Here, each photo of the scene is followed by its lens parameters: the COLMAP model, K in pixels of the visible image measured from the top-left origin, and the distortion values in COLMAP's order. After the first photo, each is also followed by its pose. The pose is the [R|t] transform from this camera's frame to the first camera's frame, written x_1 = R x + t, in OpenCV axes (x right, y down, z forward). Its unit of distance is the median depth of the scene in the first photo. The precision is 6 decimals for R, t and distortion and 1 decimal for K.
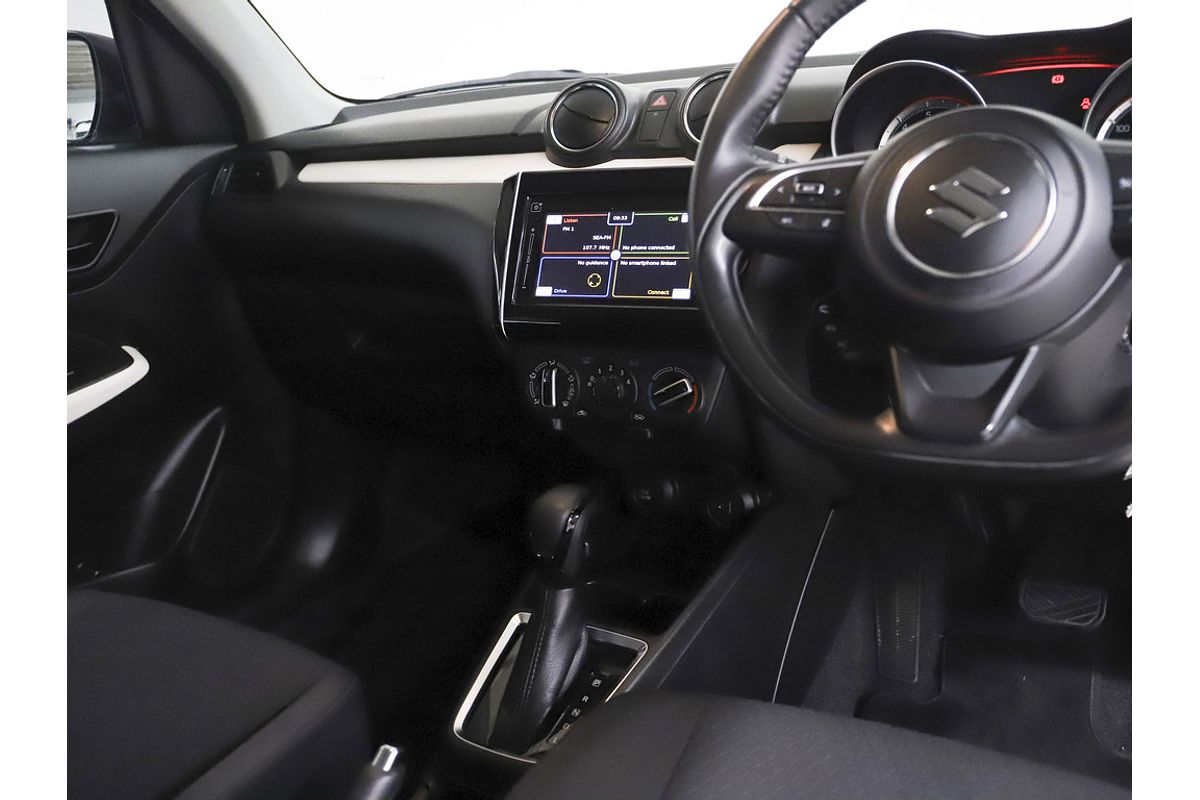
lens RADIAL K [[1029.2, 0, 594.9], [0, 1029.2, 401.8], [0, 0, 1]] dist [-0.050044, 0.023379]
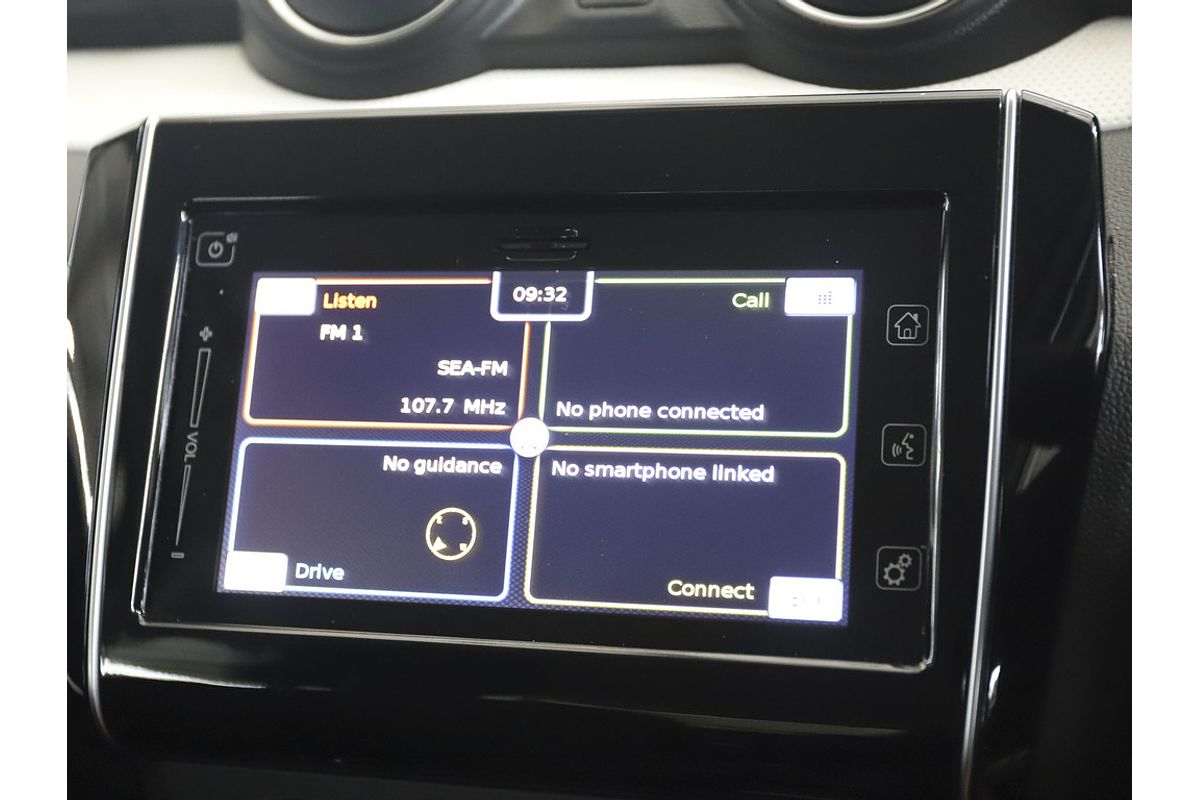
lens RADIAL K [[1789.1, 0, 597.0], [0, 1789.1, 393.9], [0, 0, 1]] dist [0.006271, 0.000000]
pose [[0.987700, -0.030346, 0.153385, -0.032466], [0.036240, 0.998702, -0.035779, -0.134946], [-0.152100, 0.040897, 0.987519, 0.537433]]
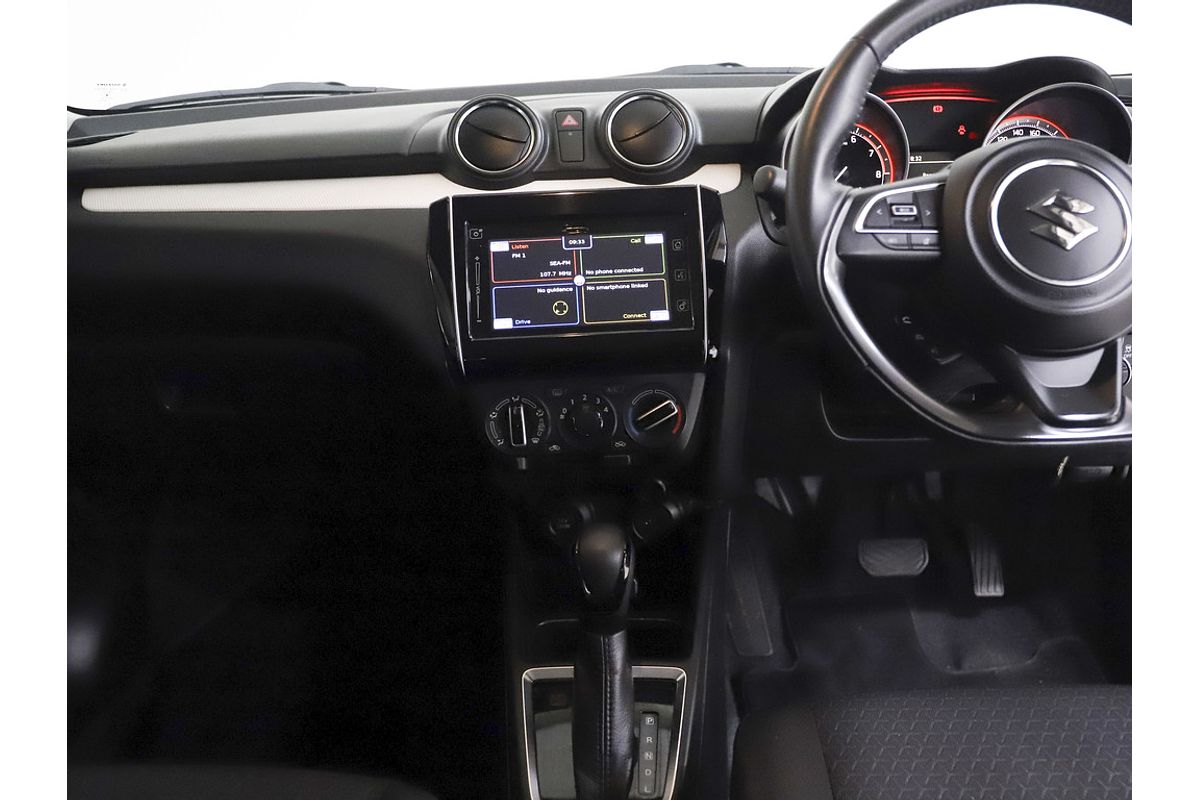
lens RADIAL K [[1022.1, 0, 595.8], [0, 1022.1, 393.6], [0, 0, 1]] dist [-0.035745, -0.009860]
pose [[0.877168, -0.108035, 0.467872, -0.420722], [0.115326, 0.993241, 0.013132, -0.047443], [-0.466128, 0.042439, 0.883699, 0.148683]]
